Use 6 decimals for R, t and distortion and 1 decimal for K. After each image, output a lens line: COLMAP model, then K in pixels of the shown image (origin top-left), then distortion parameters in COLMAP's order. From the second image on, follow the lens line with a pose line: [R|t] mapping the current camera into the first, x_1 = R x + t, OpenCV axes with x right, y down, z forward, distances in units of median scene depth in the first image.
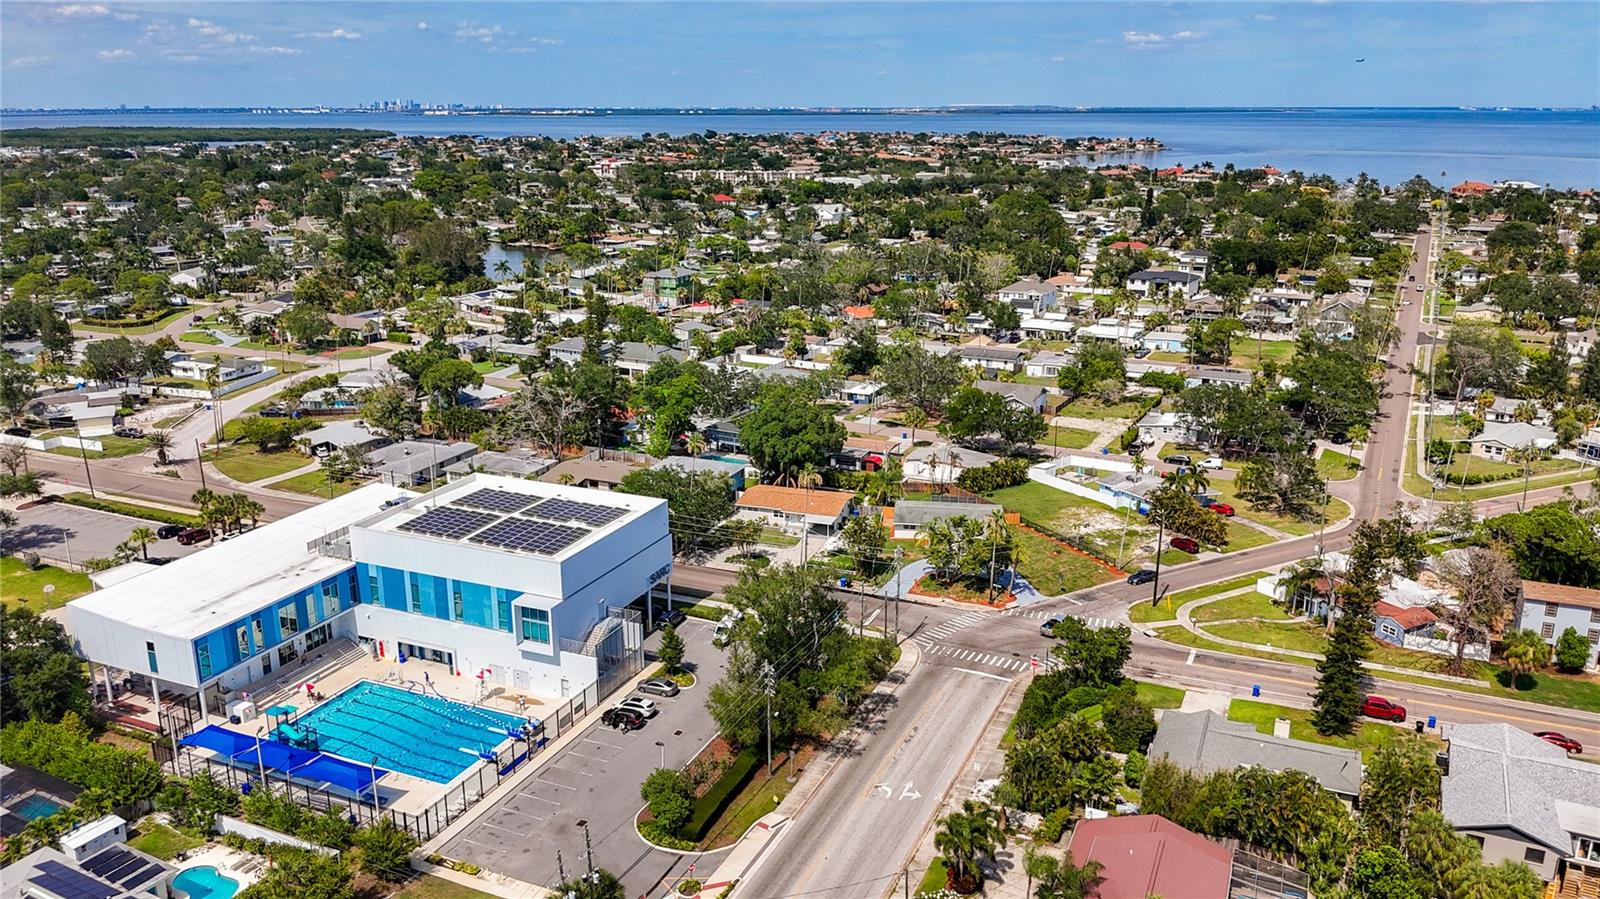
lens RADIAL K [[1201.7, 0, 802.8], [0, 1201.7, 439.9], [0, 0, 1]] dist [0.053983, -0.095437]
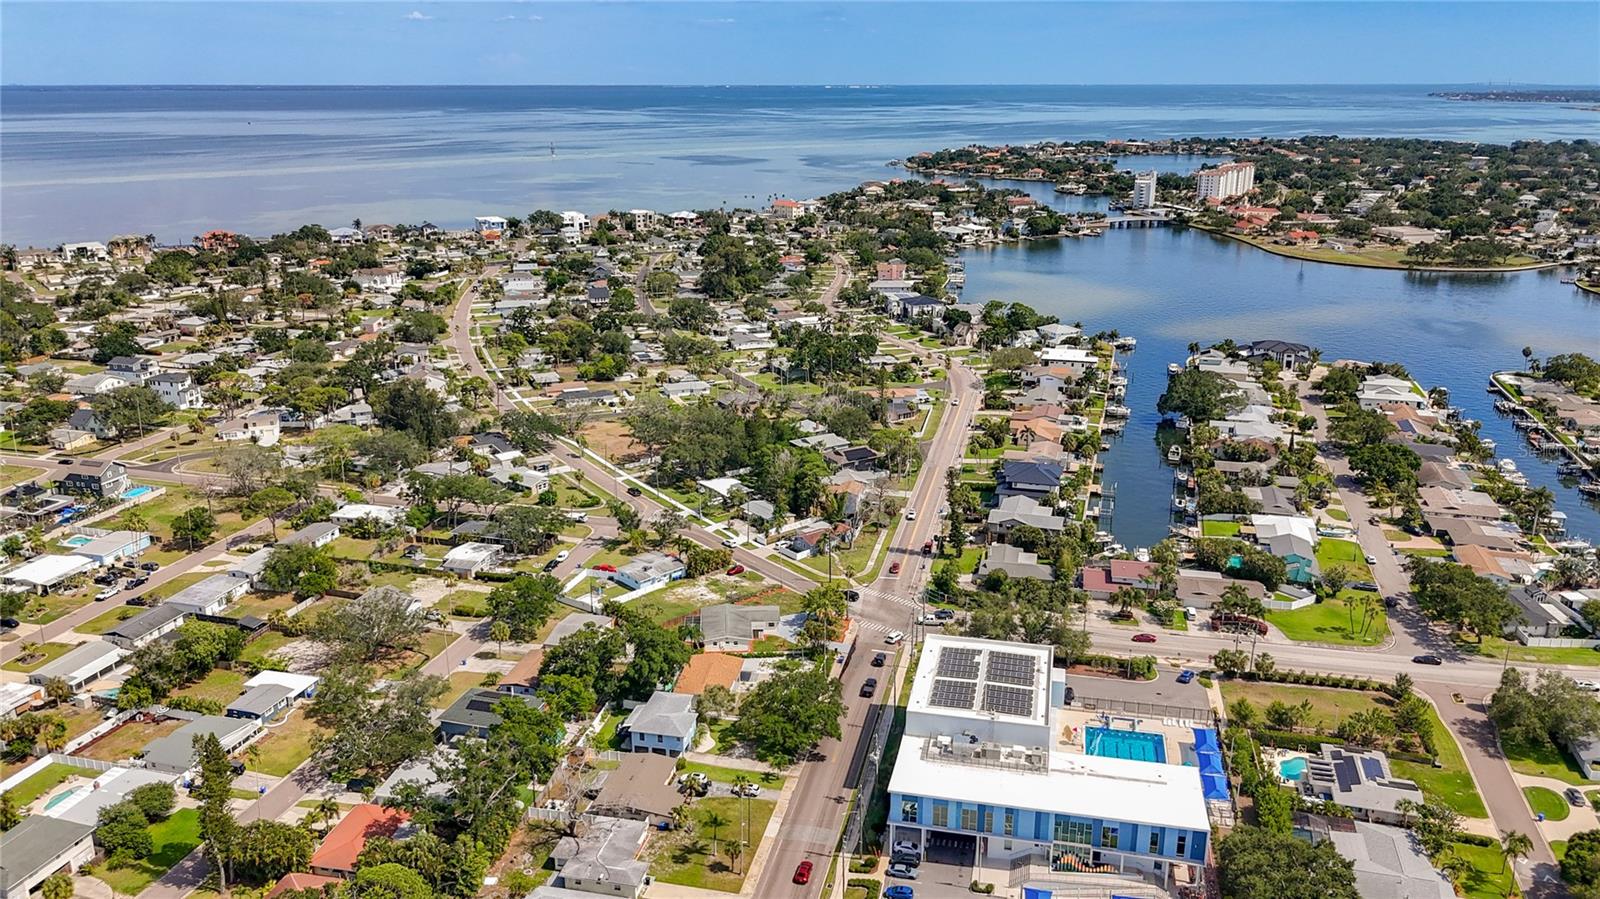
lens RADIAL K [[1201.7, 0, 802.8], [0, 1201.7, 439.9], [0, 0, 1]] dist [0.053983, -0.095437]
pose [[-0.197506, -0.280085, 0.939438, -0.978150], [0.262062, 0.908353, 0.325912, -0.480009], [-0.944624, 0.310561, -0.106006, 0.838787]]
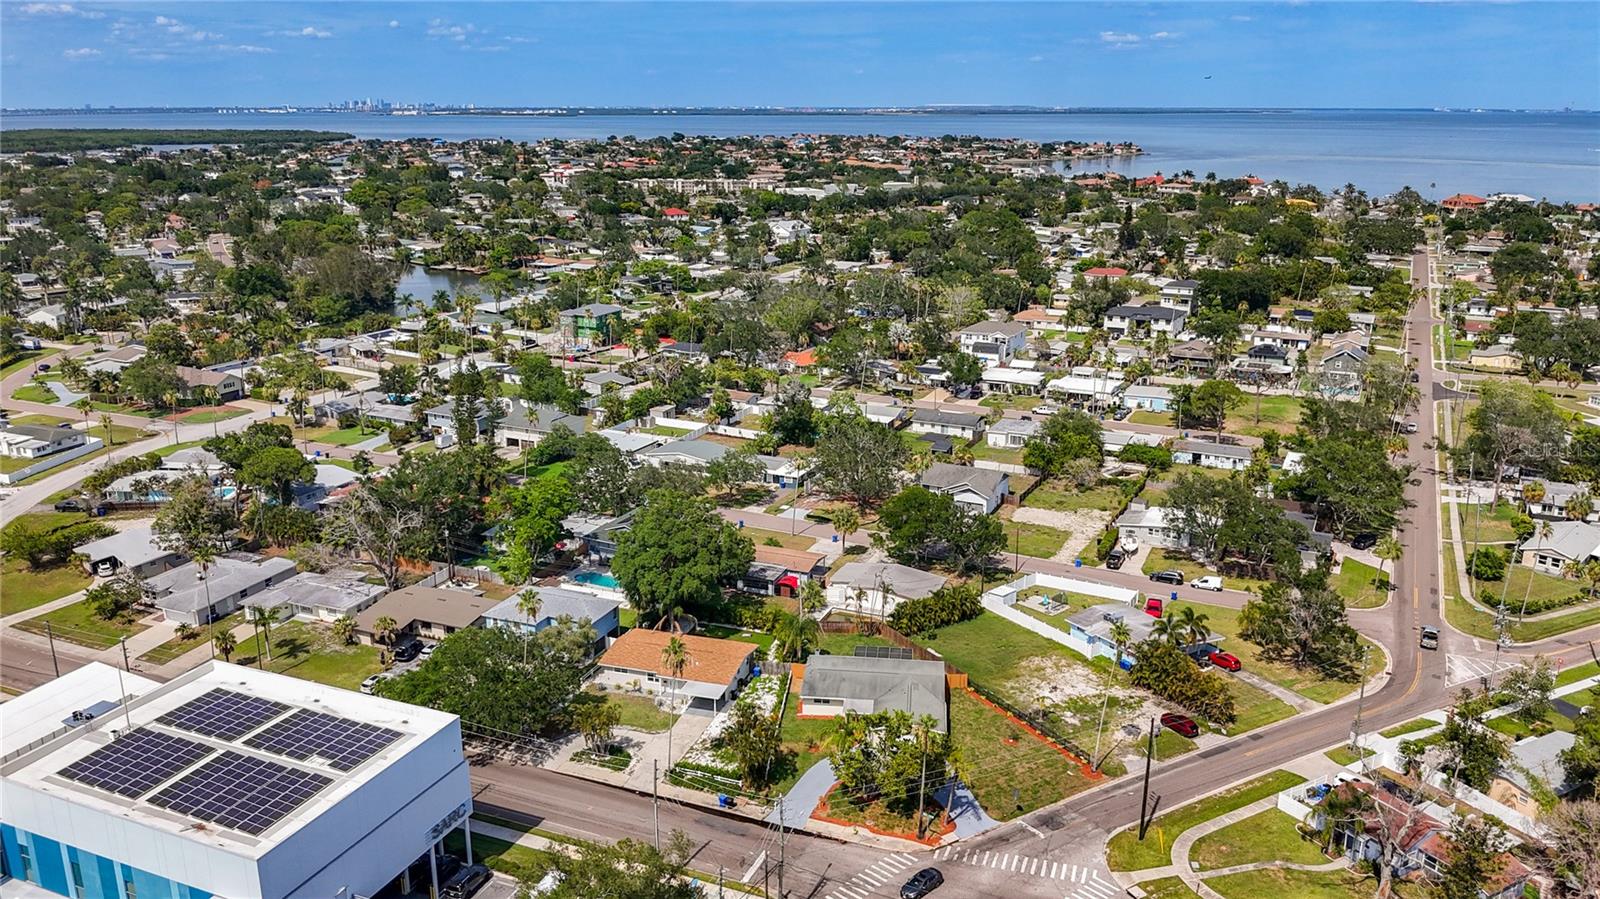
lens RADIAL K [[1214.5, 0, 801.1], [0, 1214.5, 442.0], [0, 0, 1]] dist [0.042357, -0.090026]
pose [[0.999842, -0.003321, 0.017448, 0.051877], [0.003331, 0.999994, -0.000581, -0.074877], [-0.017446, 0.000639, 0.999848, 0.189073]]
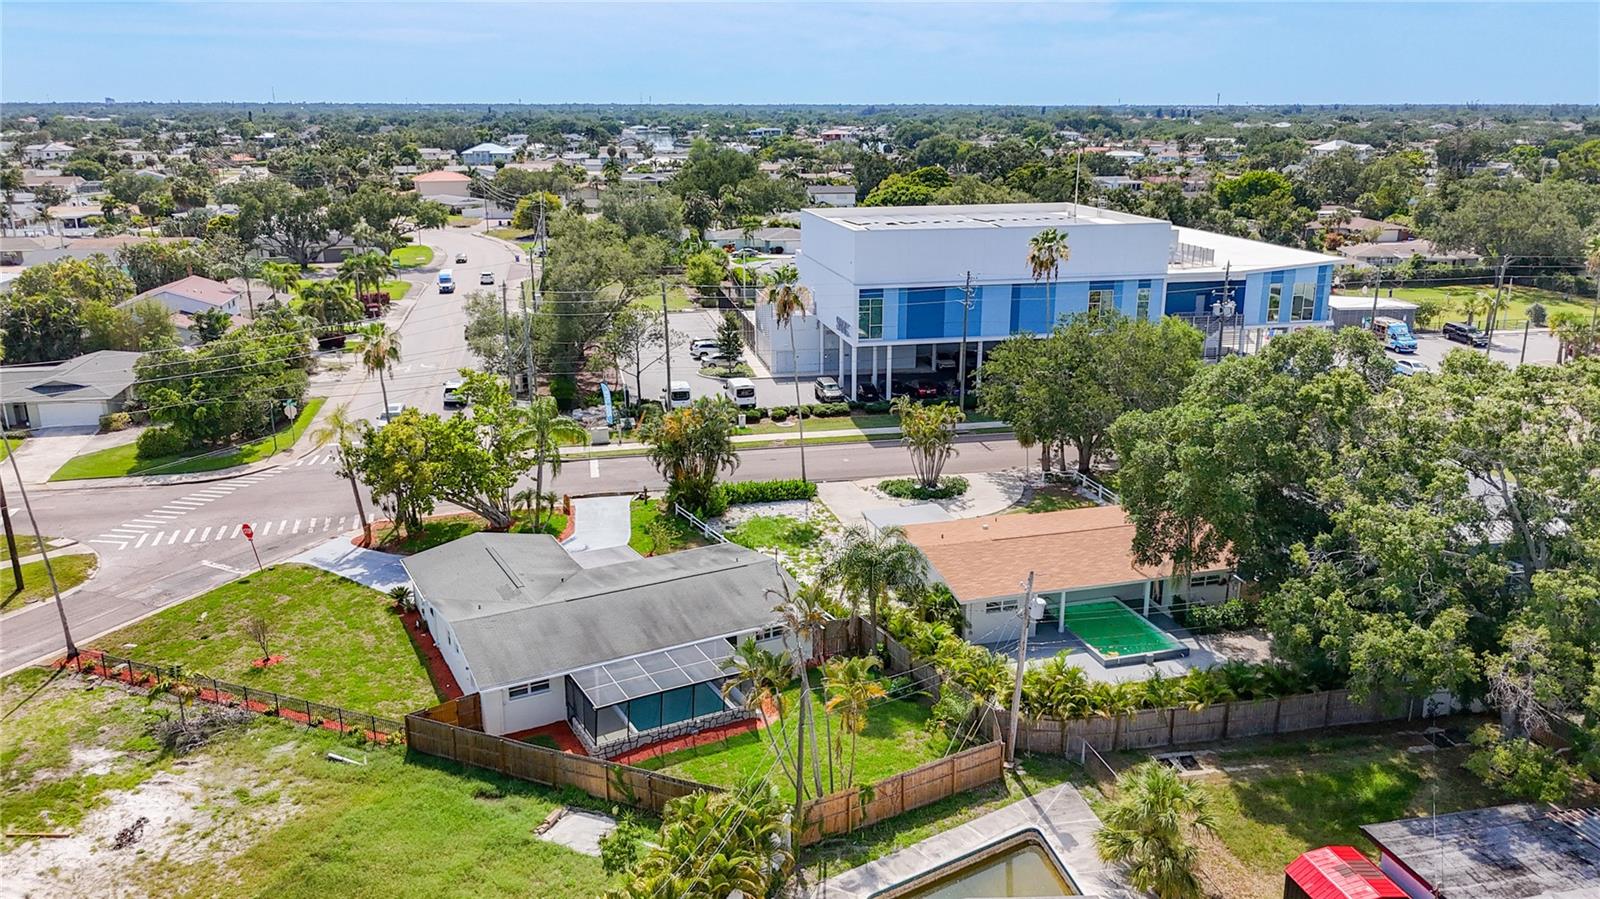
lens RADIAL K [[1179.2, 0, 814.5], [0, 1179.2, 479.9], [0, 0, 1]] dist [0.057243, -0.079486]
pose [[-0.811459, 0.176790, -0.557027, 0.208917], [-0.156419, 0.852668, 0.498488, -0.109385], [0.563087, 0.491632, -0.664252, 1.024068]]
